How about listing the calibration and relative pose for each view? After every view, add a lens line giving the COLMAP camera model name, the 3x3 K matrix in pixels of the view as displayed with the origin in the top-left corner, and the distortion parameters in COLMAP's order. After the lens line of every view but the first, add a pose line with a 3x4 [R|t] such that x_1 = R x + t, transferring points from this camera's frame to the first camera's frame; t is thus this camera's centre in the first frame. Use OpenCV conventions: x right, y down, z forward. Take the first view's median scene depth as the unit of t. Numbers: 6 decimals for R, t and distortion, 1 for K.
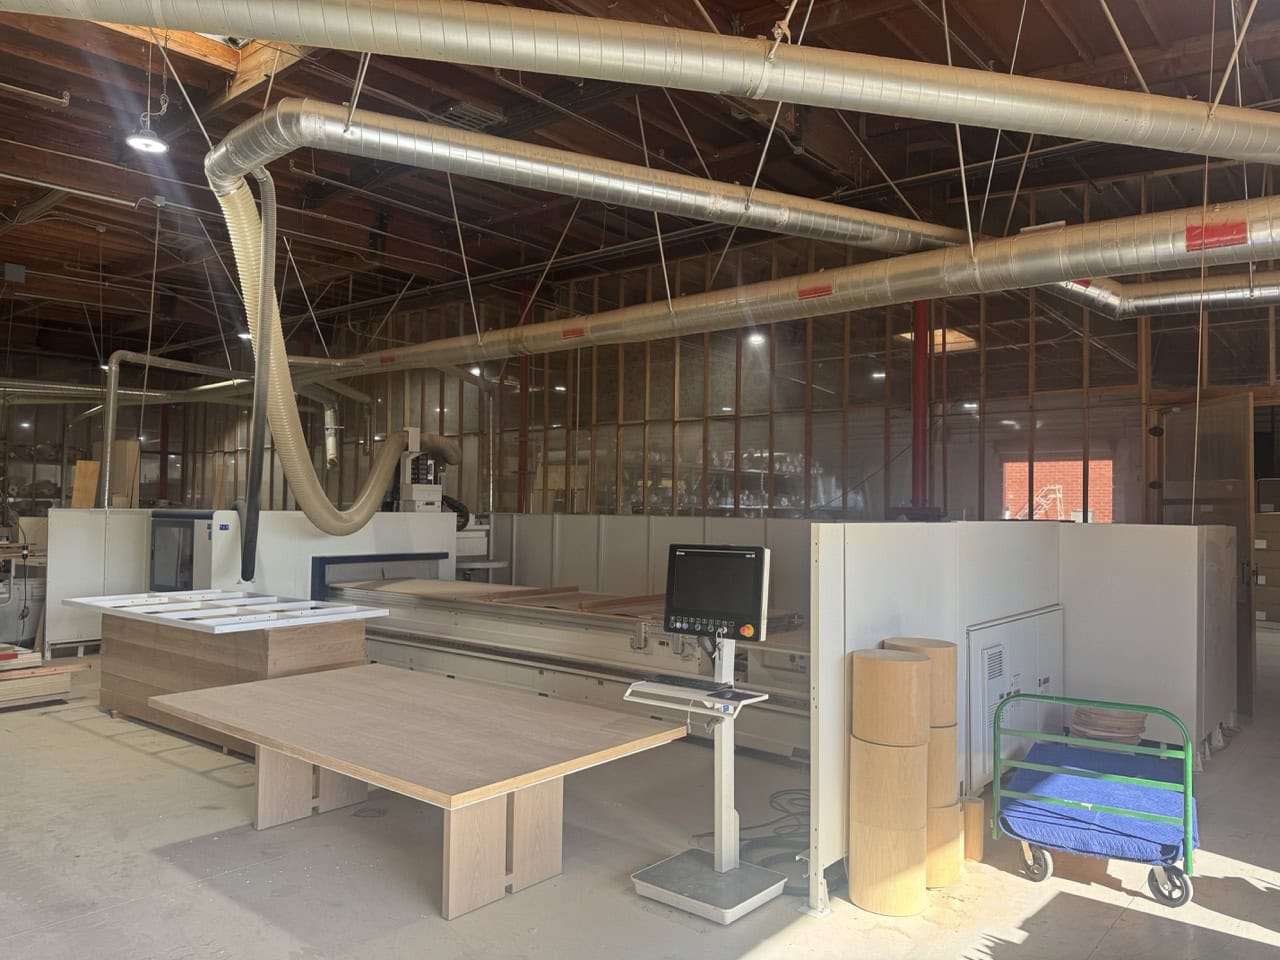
lens RADIAL K [[908.4, 0, 635.8], [0, 908.4, 477.9], [0, 0, 1]] dist [0.047334, -0.042379]
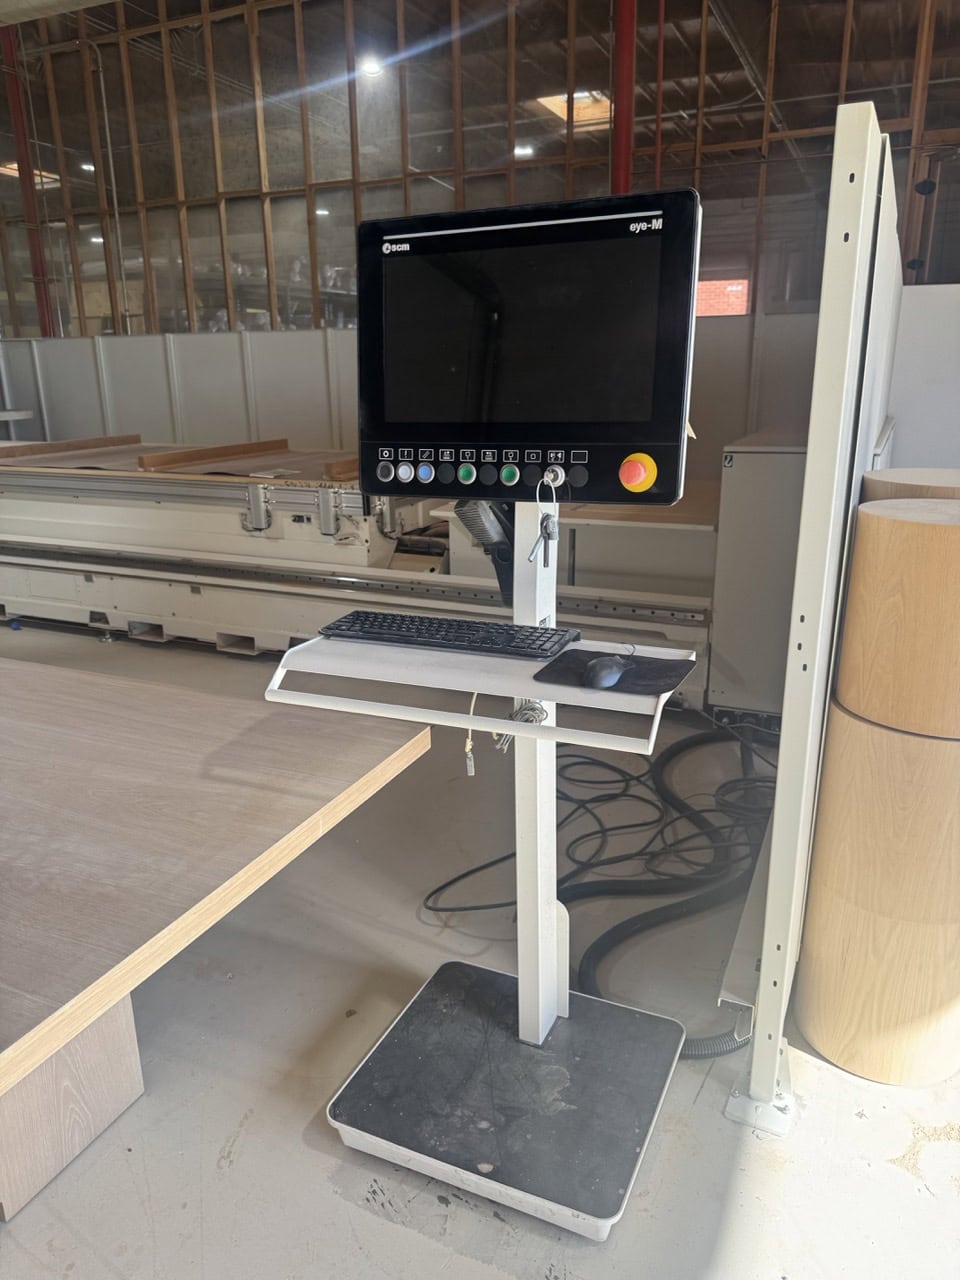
lens RADIAL K [[908.4, 0, 489.9], [0, 908.4, 641.1], [0, 0, 1]] dist [0.047334, -0.042379]
pose [[0.960838, -0.105531, 0.256229, -0.010398], [0.017462, 0.945866, 0.324087, 0.068642], [-0.276560, -0.306920, 0.910667, 0.407237]]
